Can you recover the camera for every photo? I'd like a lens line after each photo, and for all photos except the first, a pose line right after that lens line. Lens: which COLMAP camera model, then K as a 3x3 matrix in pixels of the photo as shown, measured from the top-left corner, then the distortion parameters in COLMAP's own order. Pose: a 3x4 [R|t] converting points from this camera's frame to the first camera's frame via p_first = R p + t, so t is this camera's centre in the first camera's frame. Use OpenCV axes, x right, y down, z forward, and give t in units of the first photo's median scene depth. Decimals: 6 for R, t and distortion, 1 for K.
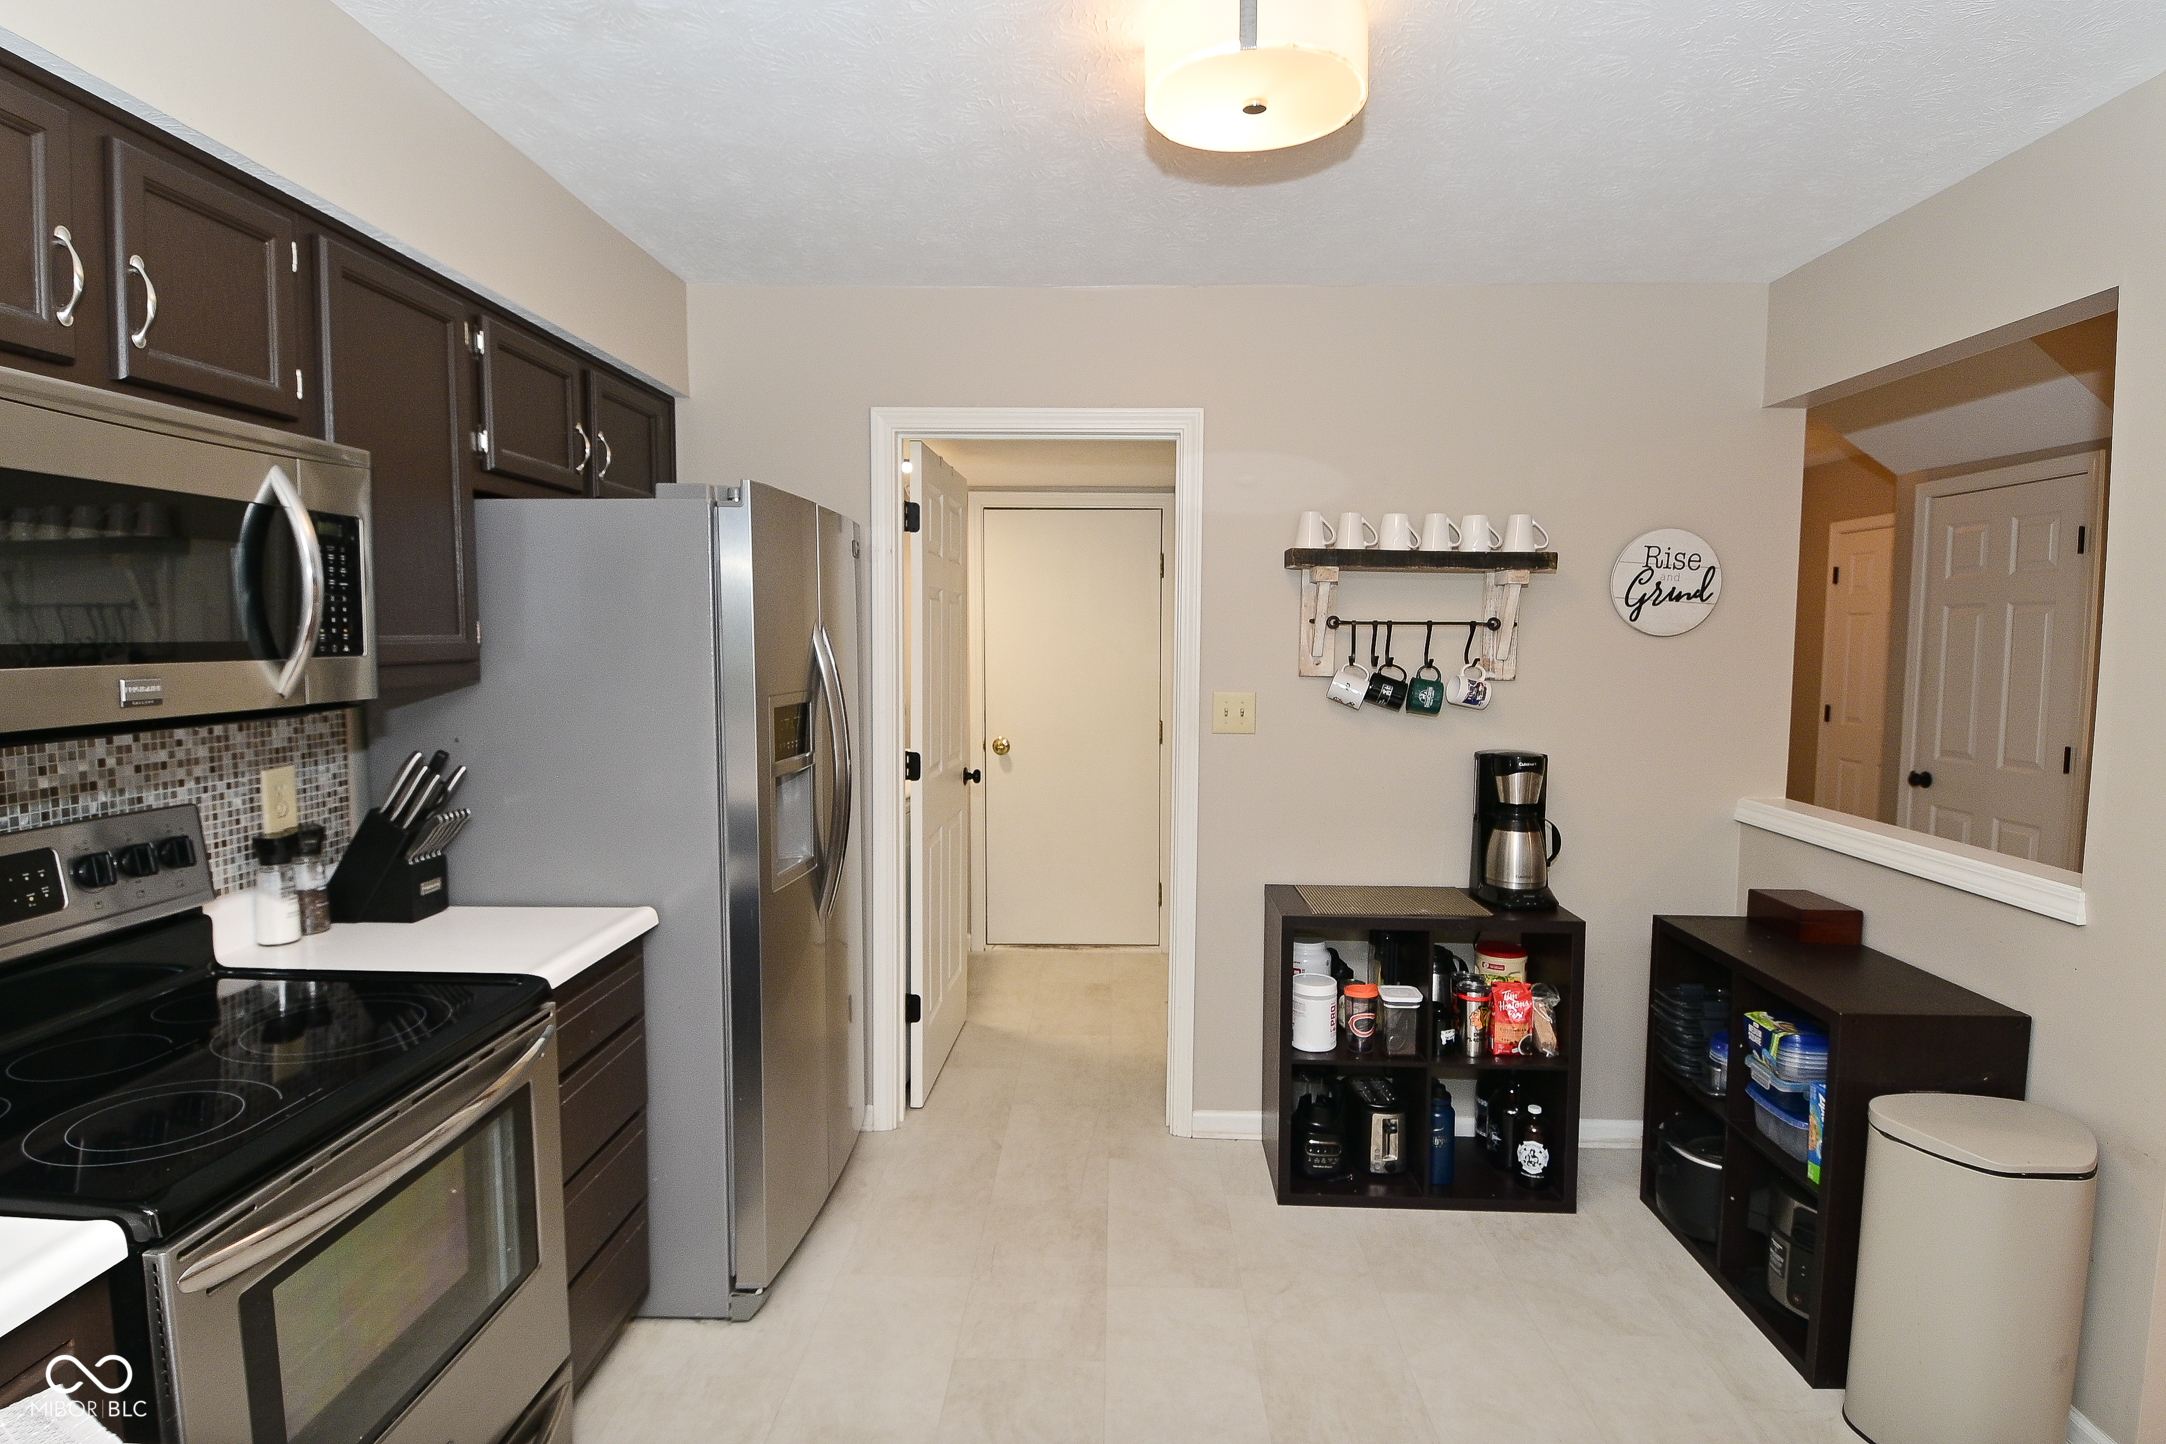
lens RADIAL K [[1136.6, 0, 1081.9], [0, 1136.6, 706.1], [0, 0, 1]] dist [0.029923, -0.036210]
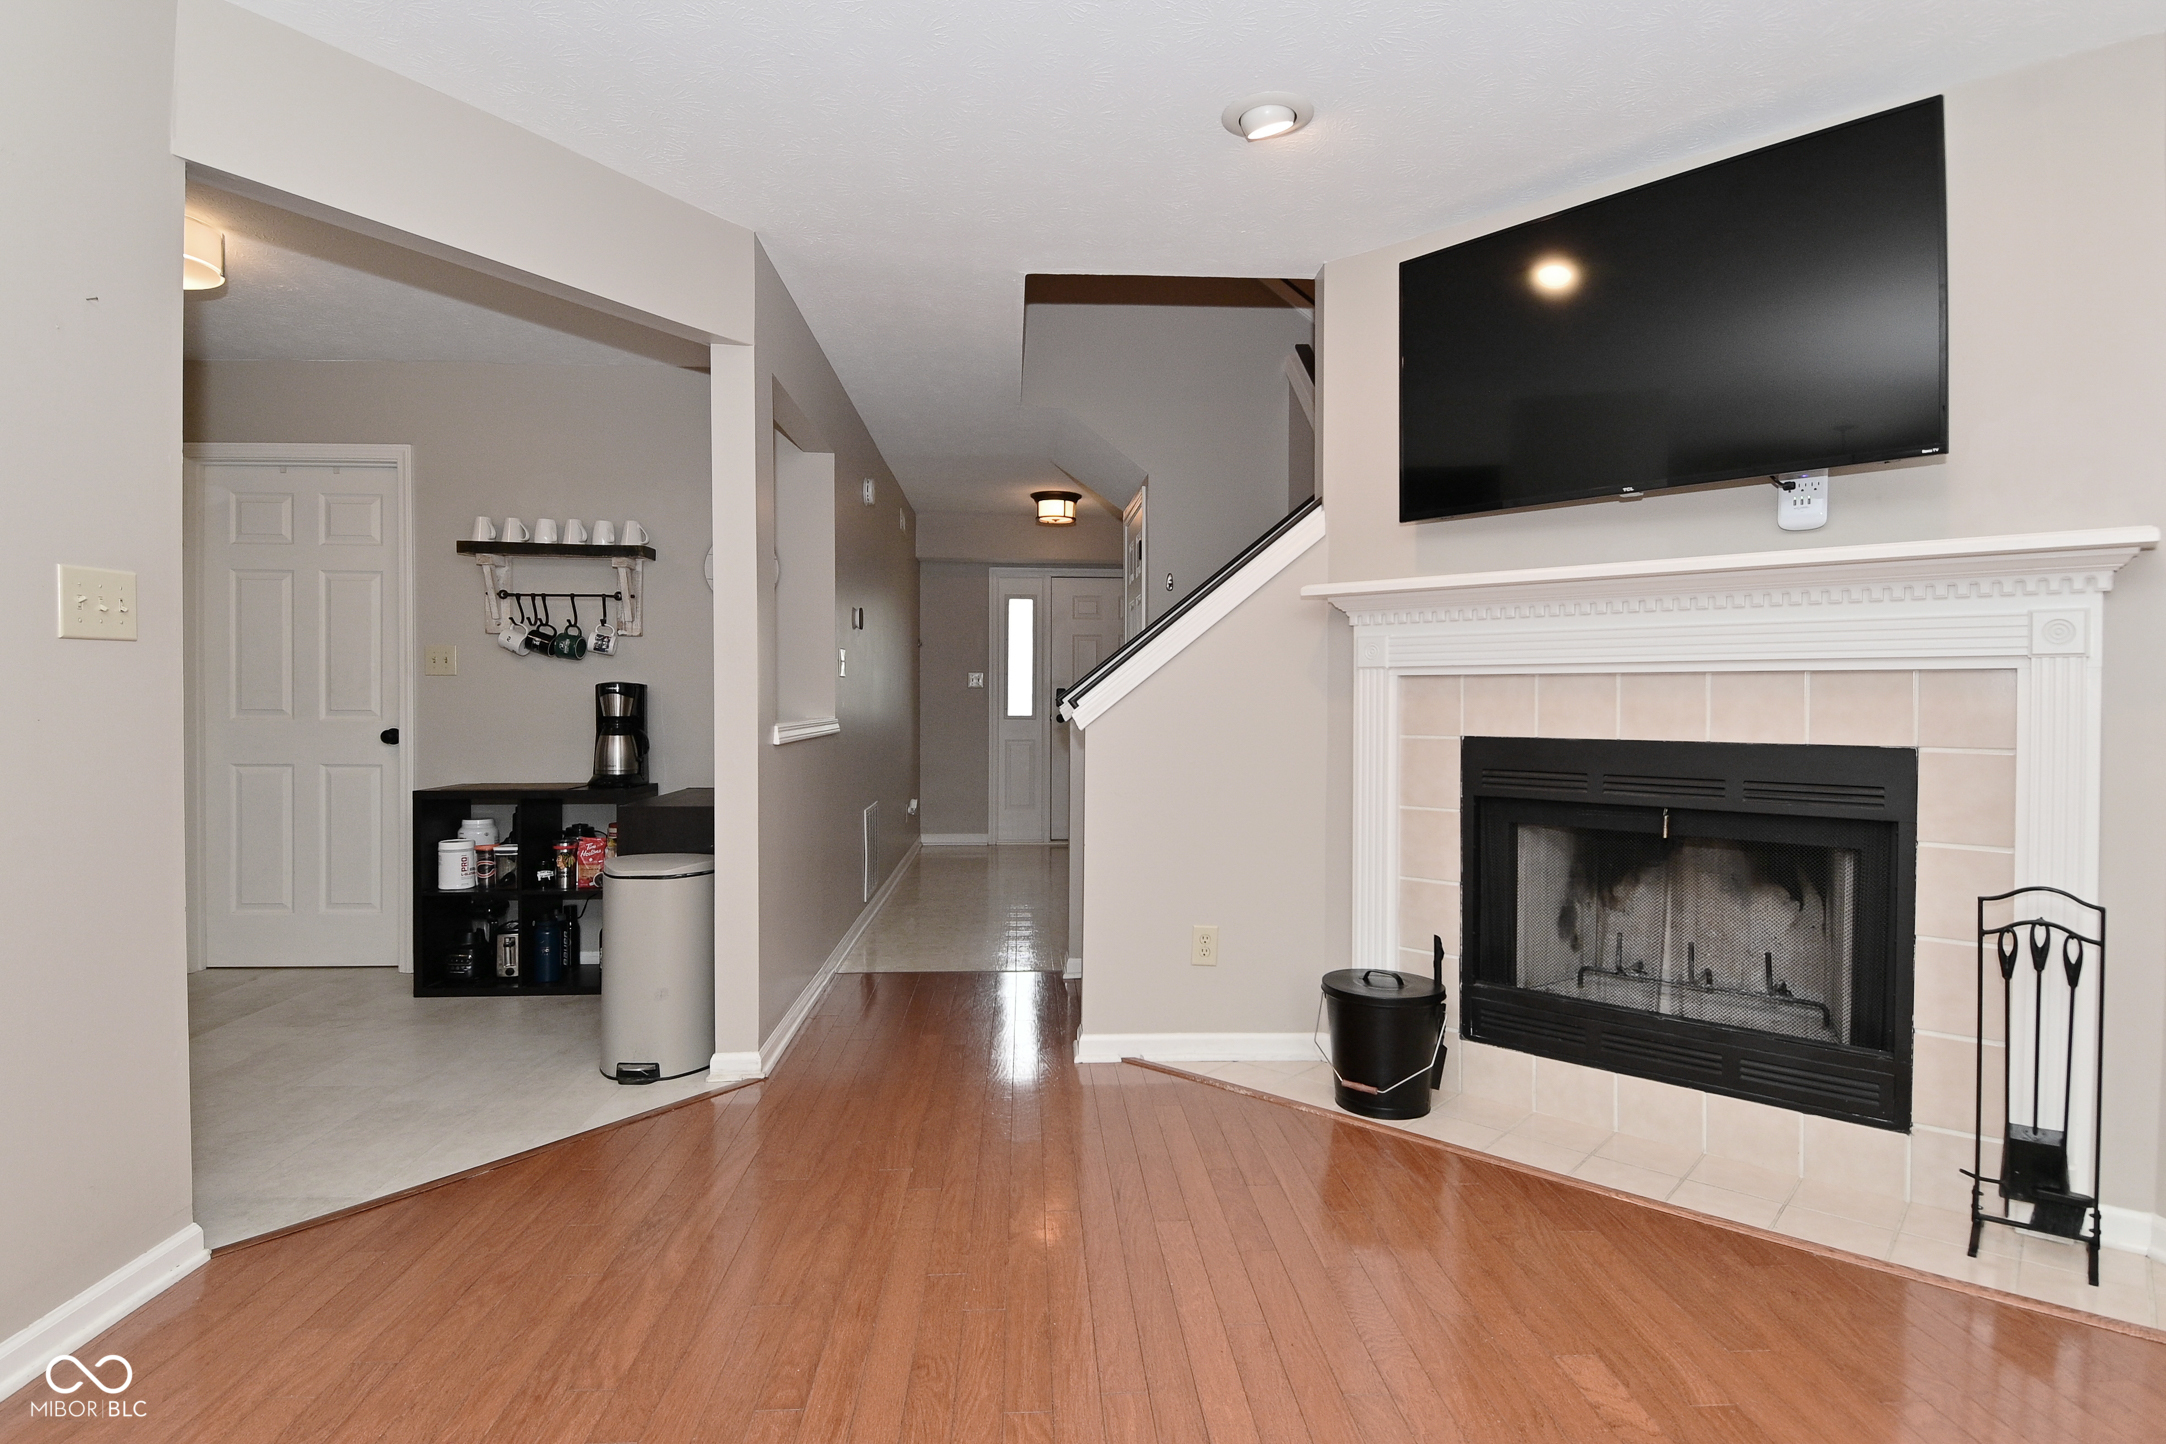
lens RADIAL K [[1136.6, 0, 1068.3], [0, 1136.6, 716.1], [0, 0, 1]] dist [0.029923, -0.036210]
pose [[0.994544, -0.004992, 0.104200, 0.775294], [0.011662, 0.997914, -0.063500, 0.177419], [-0.103666, 0.064369, 0.992527, -0.477040]]
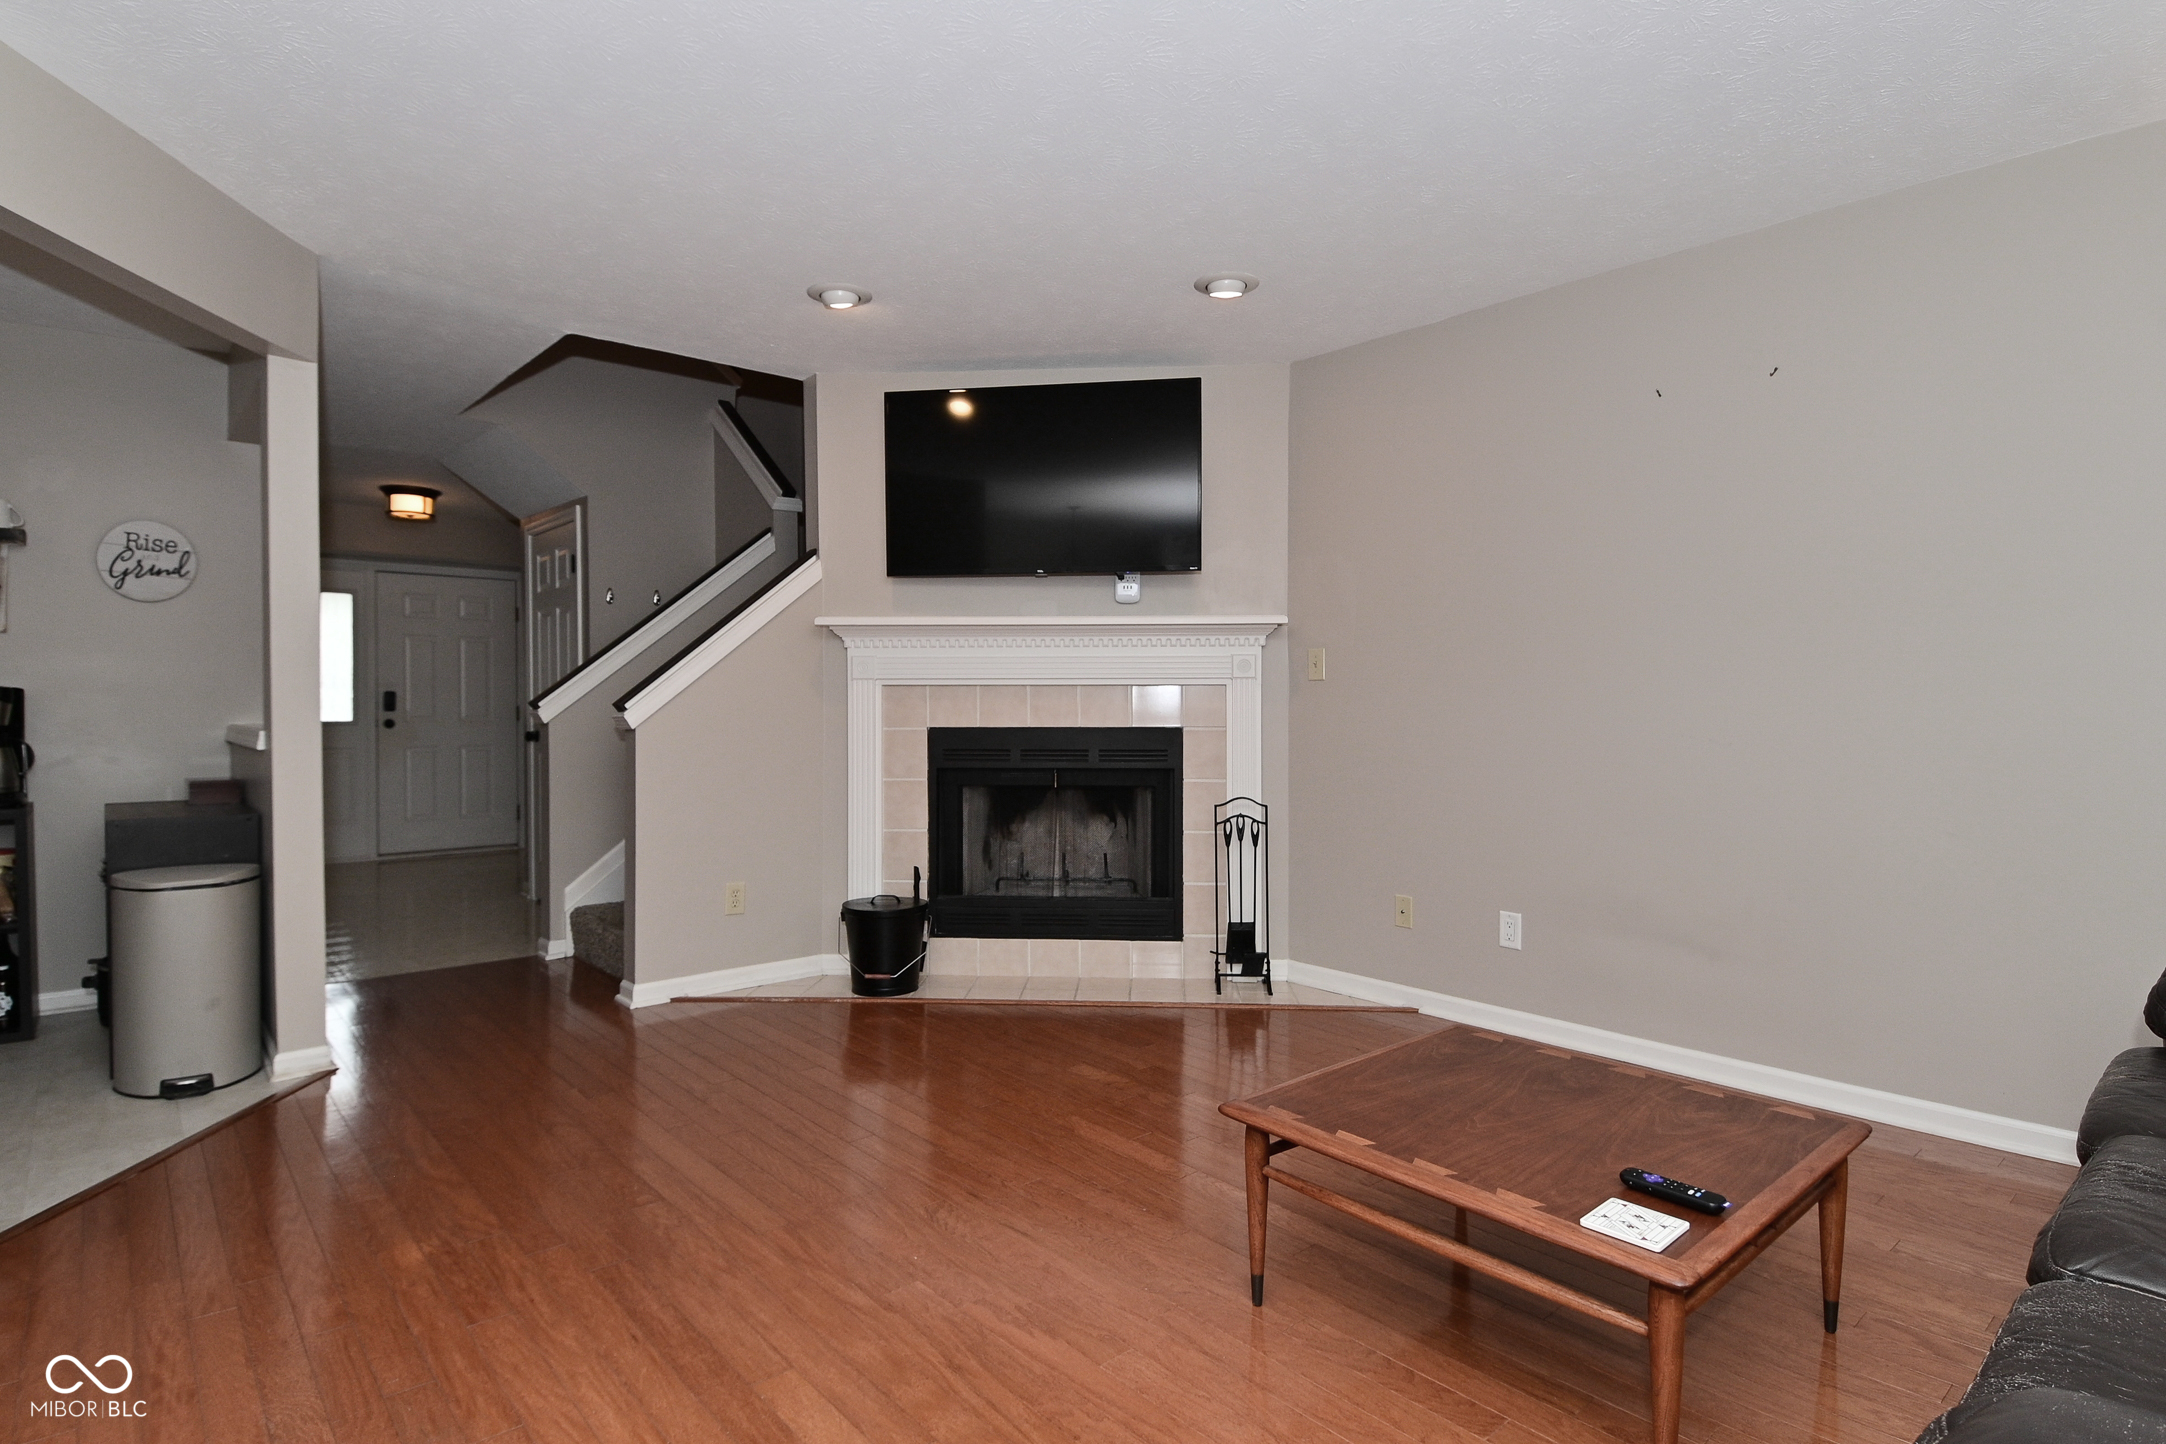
lens RADIAL K [[1136.6, 0, 1079.2], [0, 1136.6, 717.5], [0, 0, 1]] dist [0.029923, -0.036210]
pose [[0.720404, -0.017760, 0.693327, 0.373221], [0.061395, 0.997381, -0.038244, 0.189732], [-0.690832, 0.070118, 0.719608, -0.683196]]
